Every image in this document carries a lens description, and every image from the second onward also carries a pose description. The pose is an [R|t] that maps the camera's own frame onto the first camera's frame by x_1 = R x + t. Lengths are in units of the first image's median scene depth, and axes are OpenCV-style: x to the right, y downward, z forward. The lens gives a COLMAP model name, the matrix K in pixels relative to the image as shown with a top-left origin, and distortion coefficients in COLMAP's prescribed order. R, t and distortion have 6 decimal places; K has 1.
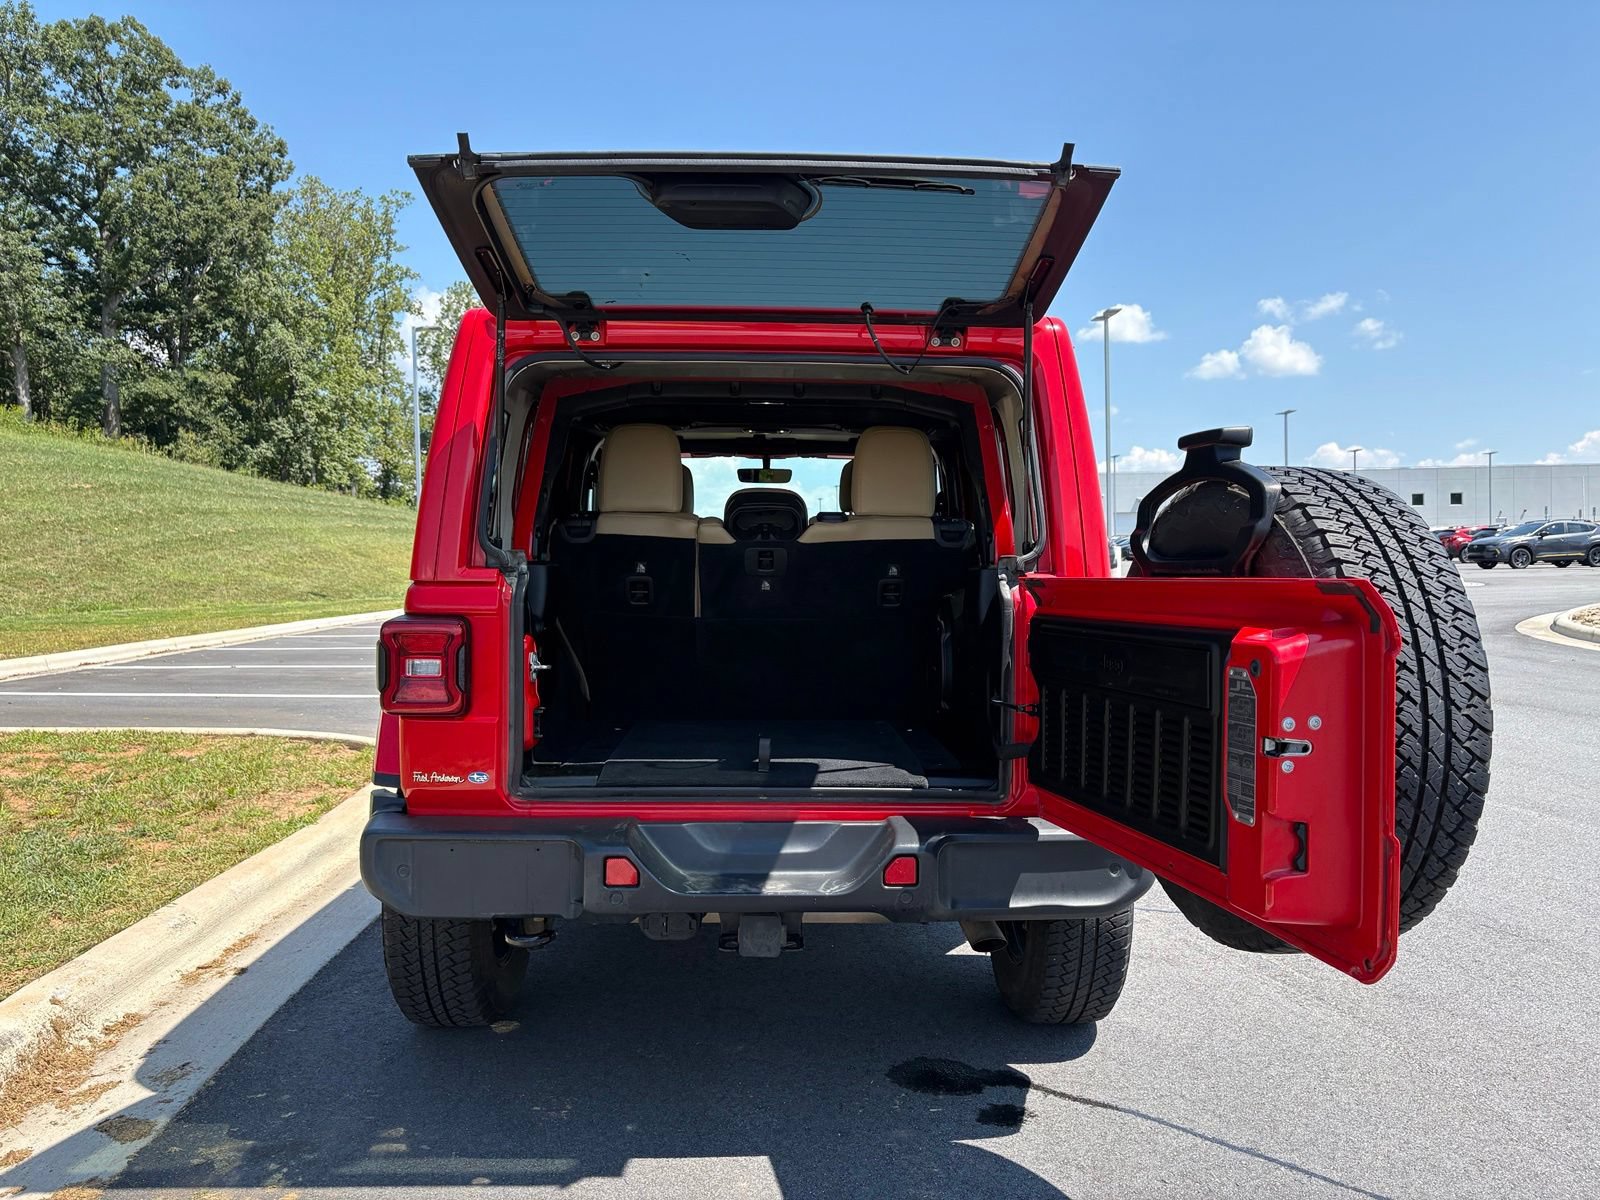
lens RADIAL K [[1204.5, 0, 804.6], [0, 1204.5, 608.9], [0, 0, 1]] dist [0.043660, -0.049115]
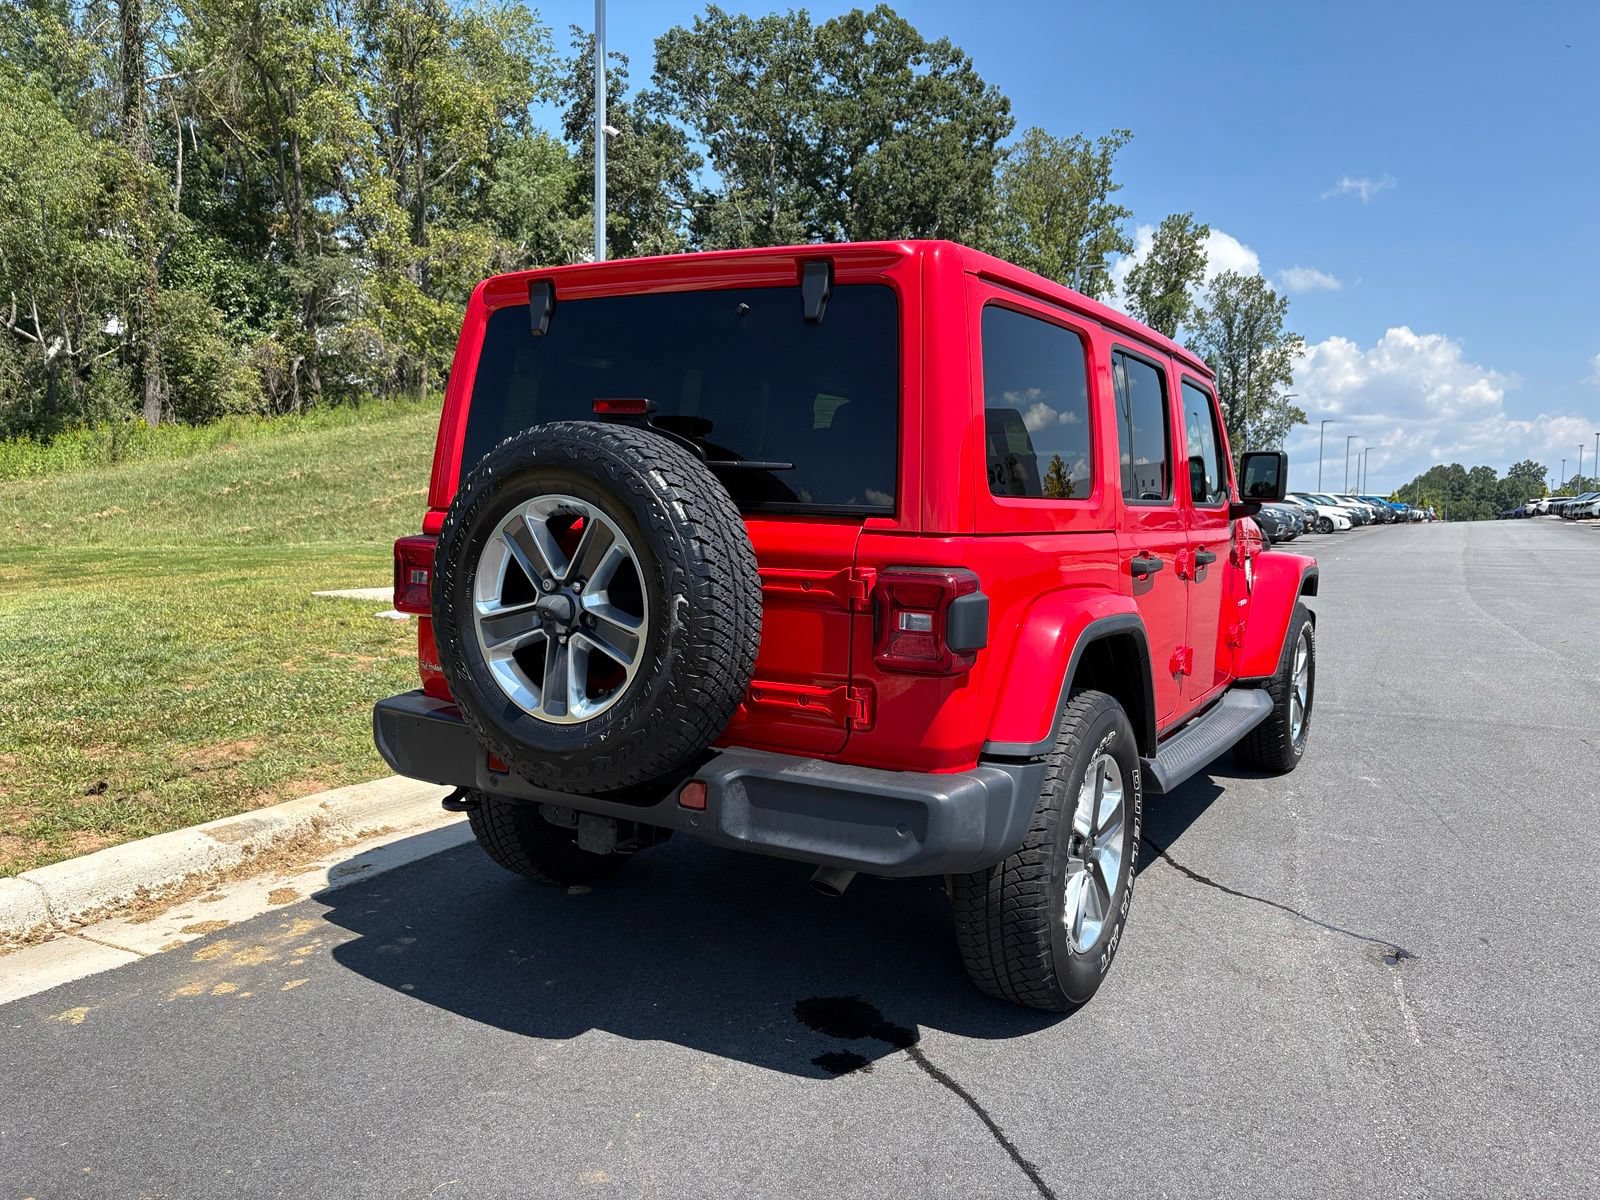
lens RADIAL K [[1204.5, 0, 809.9], [0, 1204.5, 602.2], [0, 0, 1]] dist [0.043660, -0.049115]
pose [[0.843420, 0.070250, -0.532643, 0.577932], [-0.046209, 0.997226, 0.058353, -0.013790], [0.535264, -0.024604, 0.844326, 0.140496]]
